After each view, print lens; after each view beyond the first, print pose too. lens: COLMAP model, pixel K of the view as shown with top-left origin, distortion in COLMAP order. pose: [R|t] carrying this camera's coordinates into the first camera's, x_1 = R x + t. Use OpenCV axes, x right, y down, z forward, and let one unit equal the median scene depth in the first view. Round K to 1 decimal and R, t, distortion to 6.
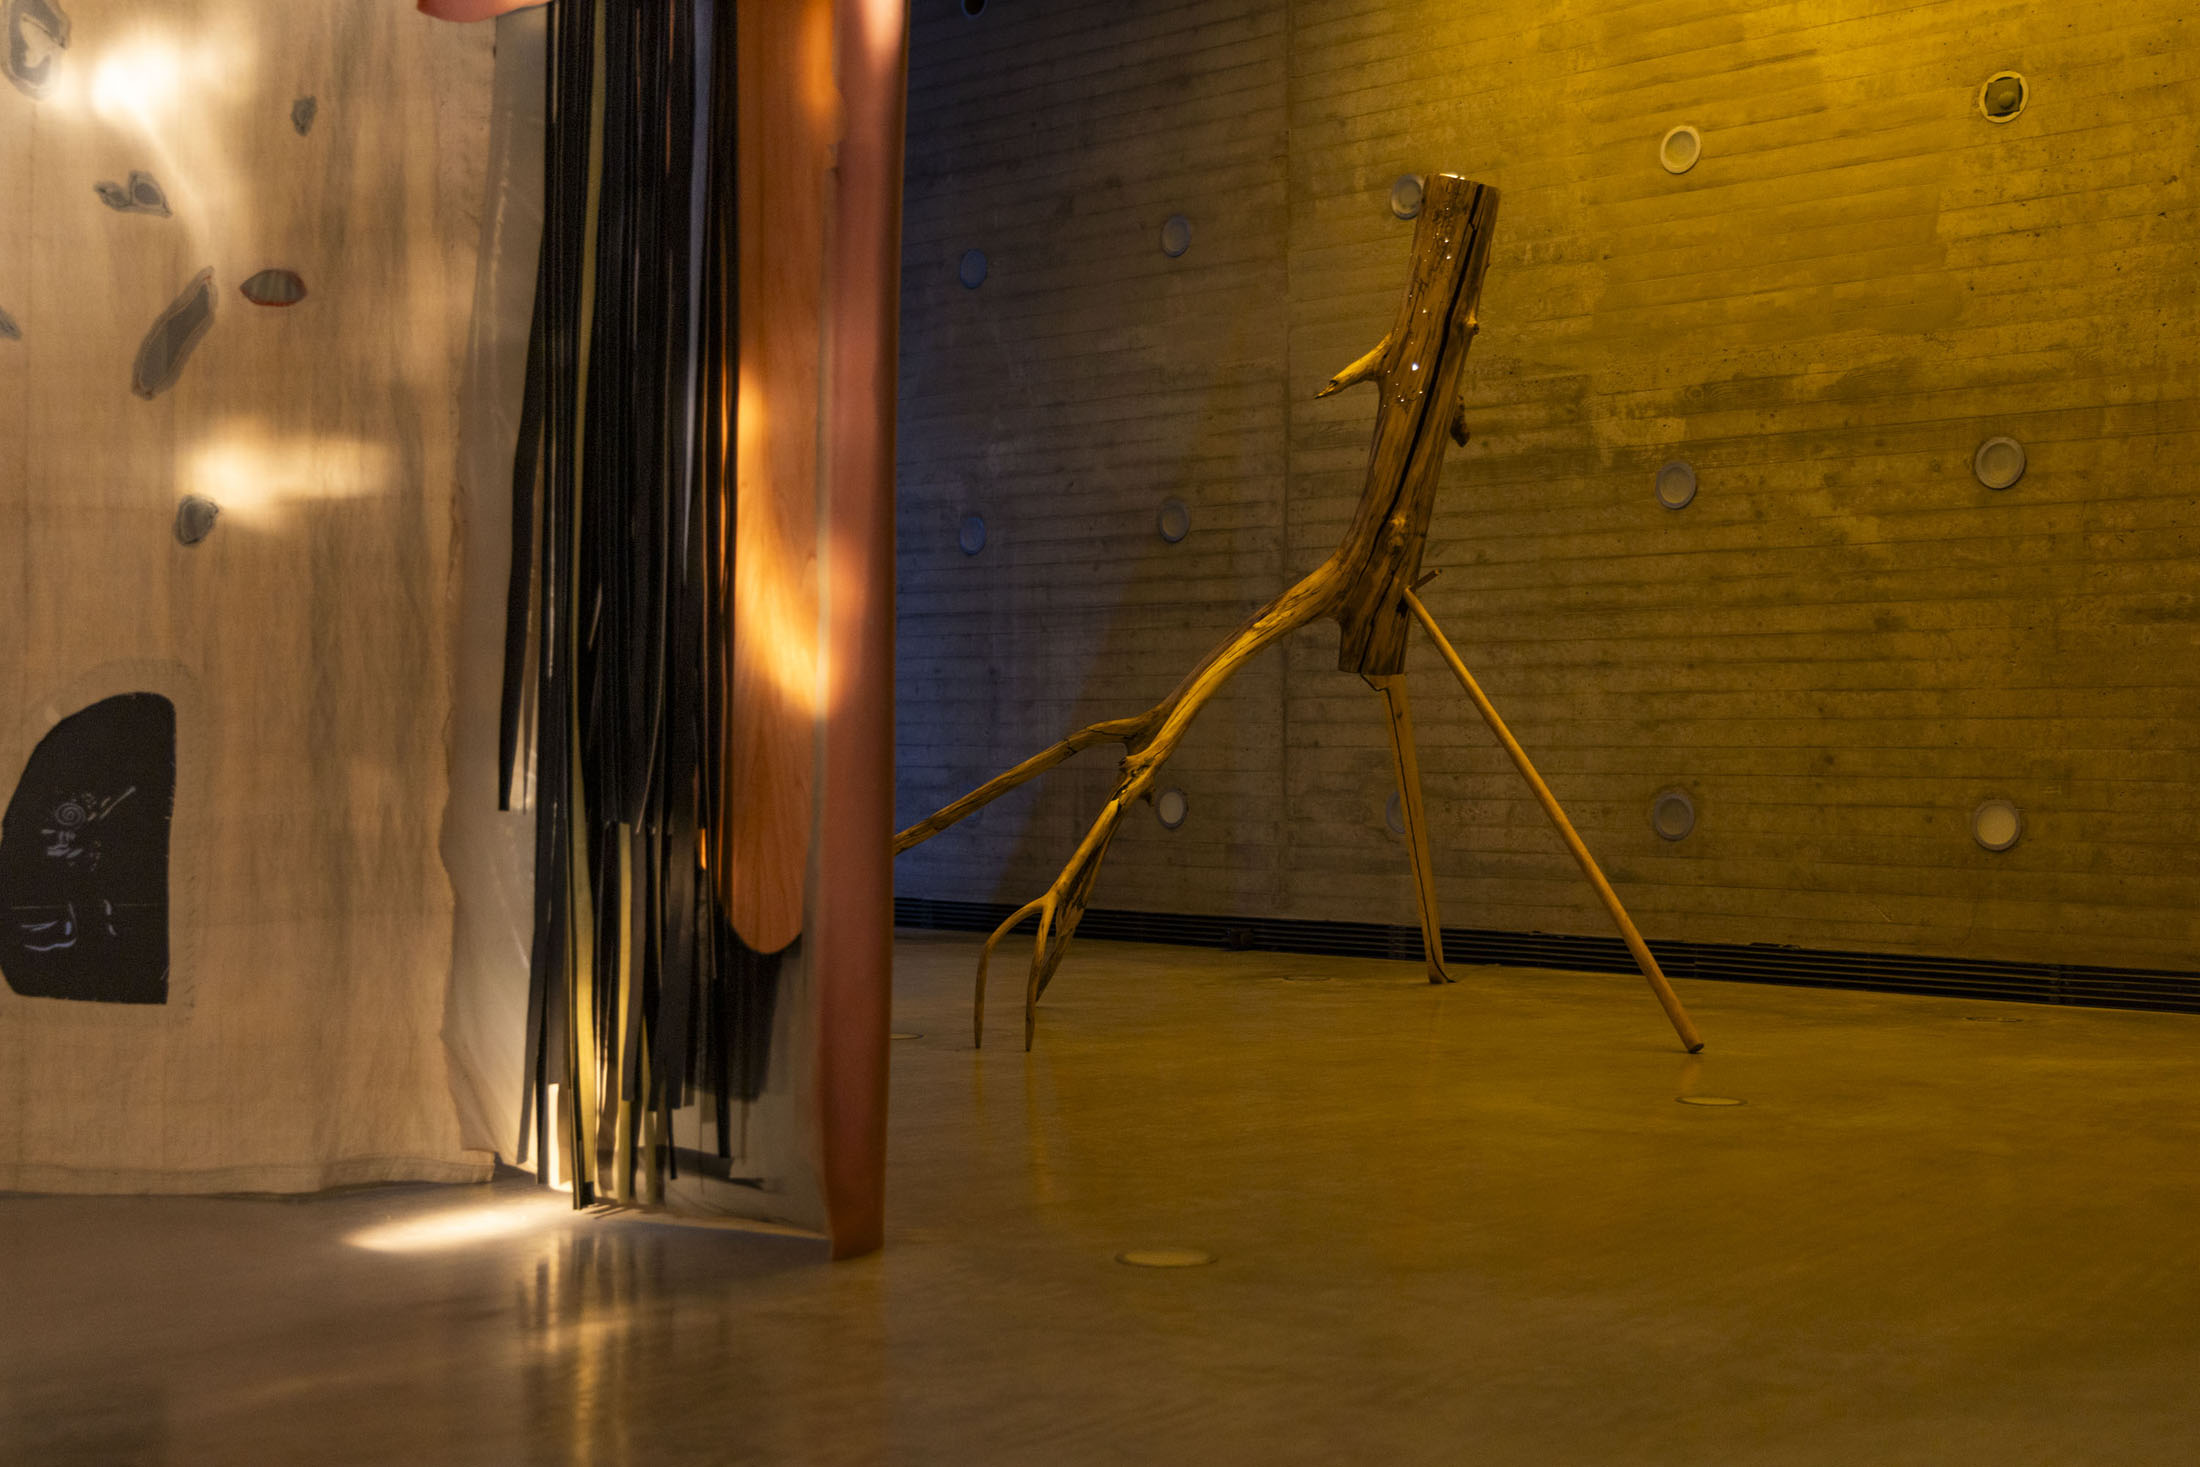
lens RADIAL K [[2806.5, 0, 1109.5], [0, 2806.5, 724.7], [0, 0, 1]] dist [0.037210, 0.000000]
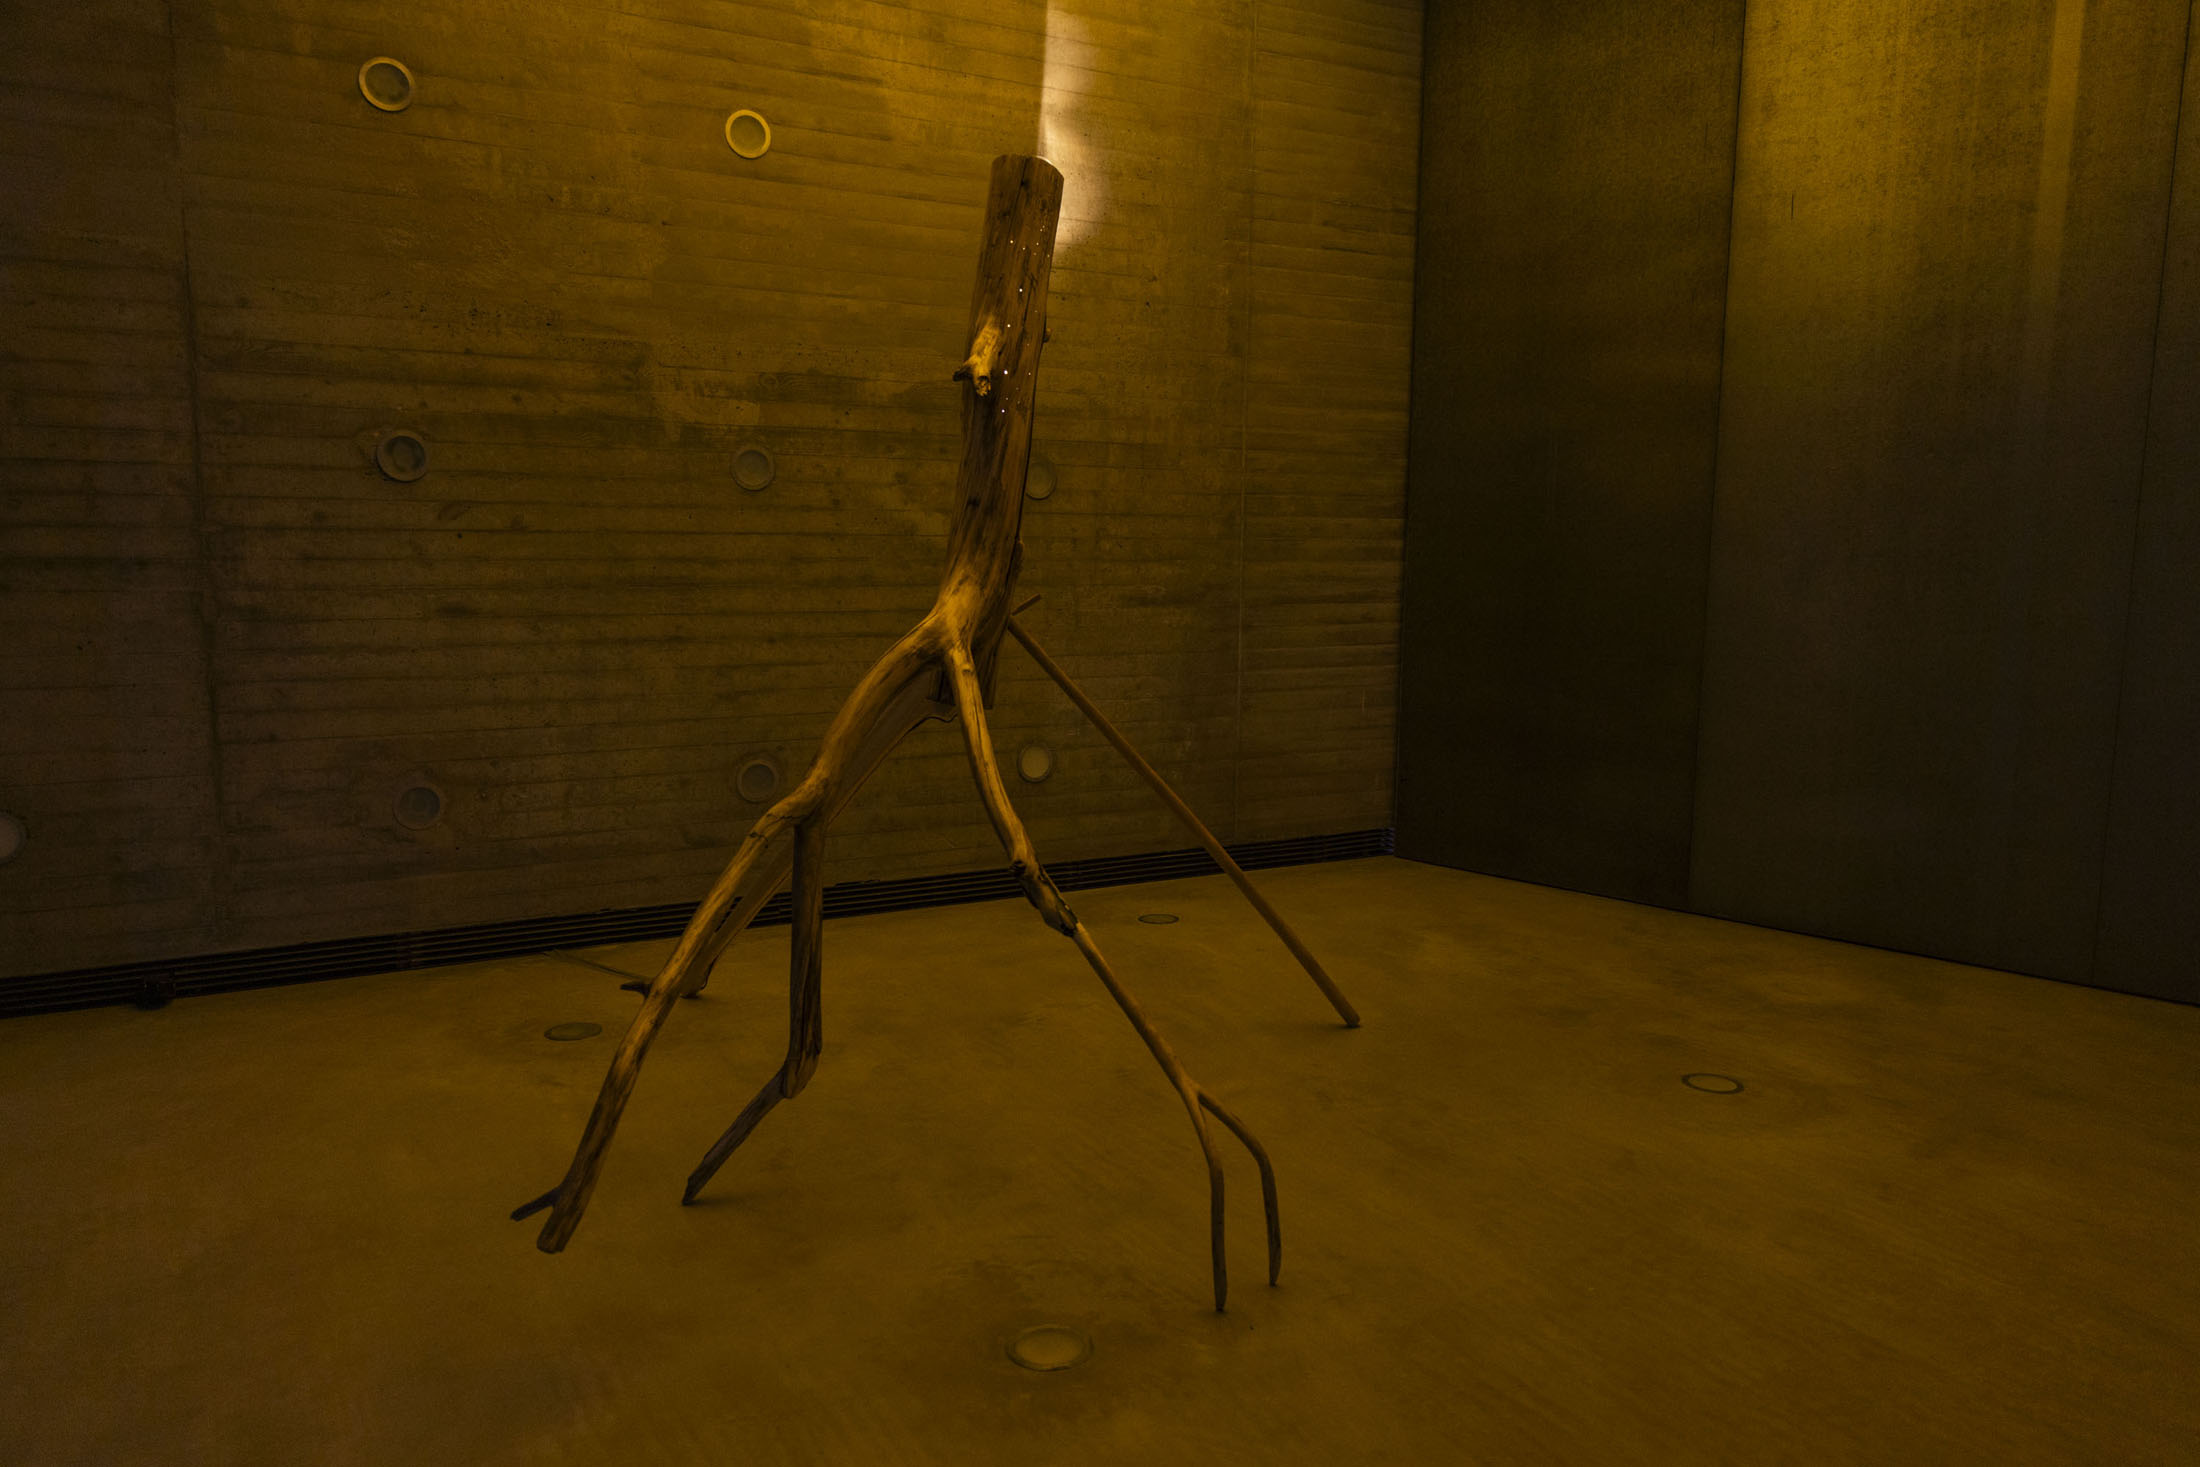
lens RADIAL K [[1521.9, 0, 1134.8], [0, 1521.9, 741.1], [0, 0, 1]] dist [0.000160, 0.008743]
pose [[0.298792, -0.120382, 0.946695, -0.310026], [-0.016907, 0.991188, 0.131376, -0.062254], [-0.954168, -0.055260, 0.294124, 0.704633]]
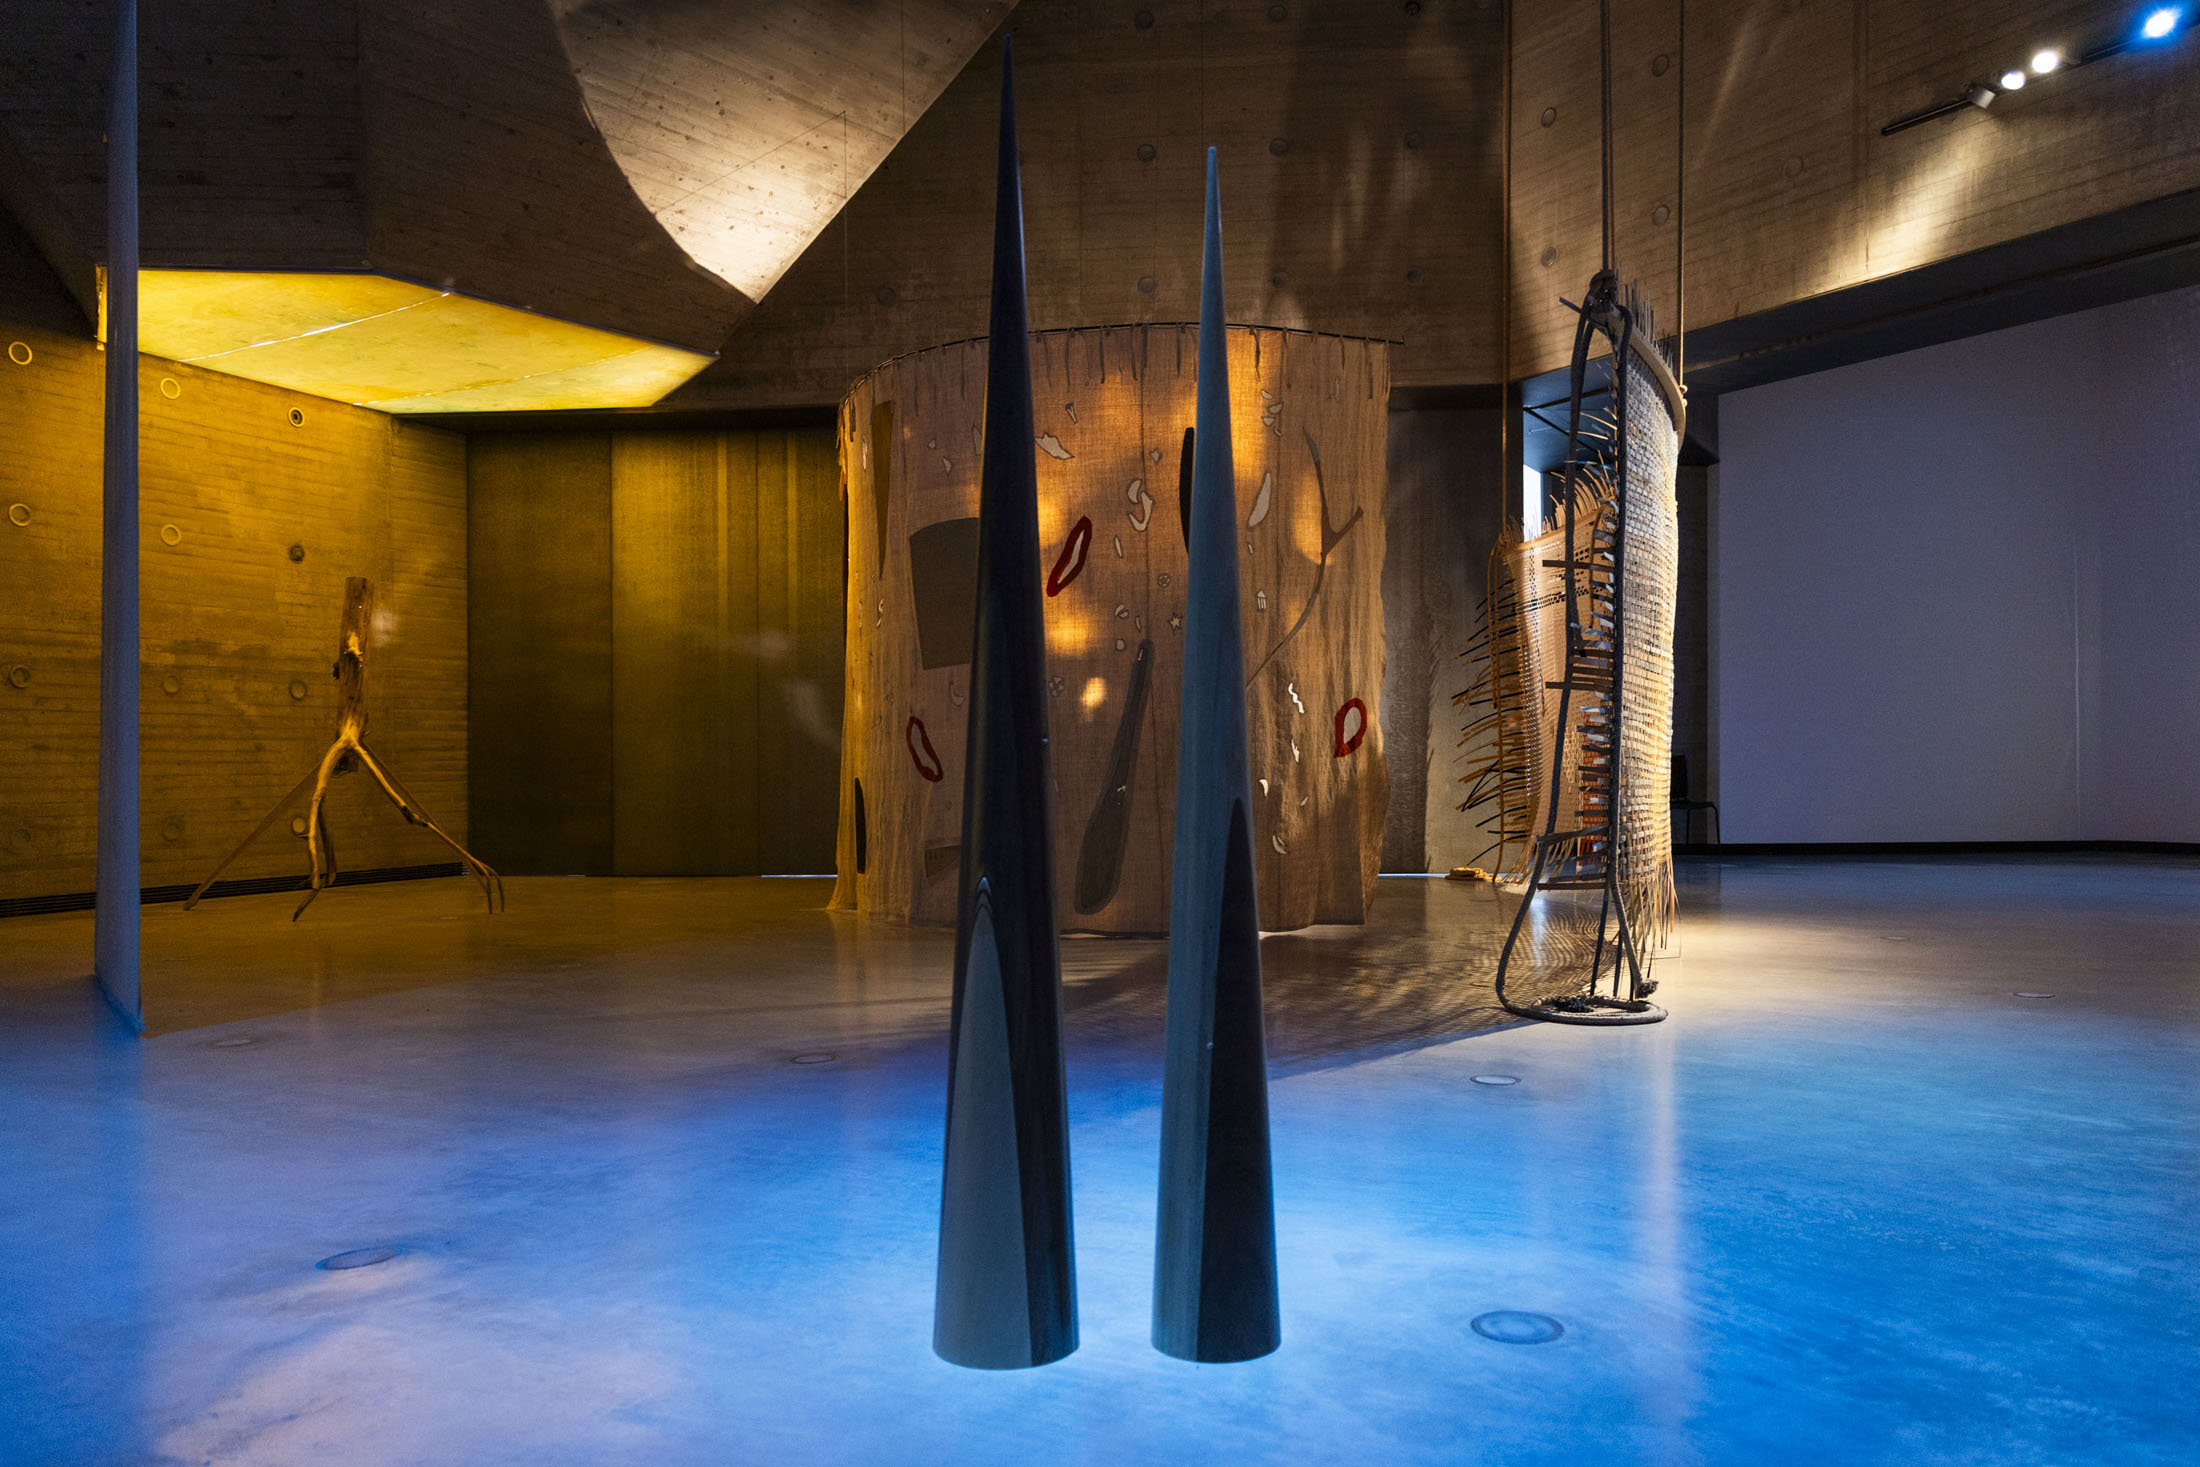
lens RADIAL K [[1521.9, 0, 1092.6], [0, 1521.9, 754.4], [0, 0, 1]] dist [0.000160, 0.008743]
pose [[-0.346506, 0.010292, 0.937991, -1.221647], [0.006362, 0.999943, -0.008621, -0.013350], [-0.938026, 0.002980, -0.346551, 0.744082]]
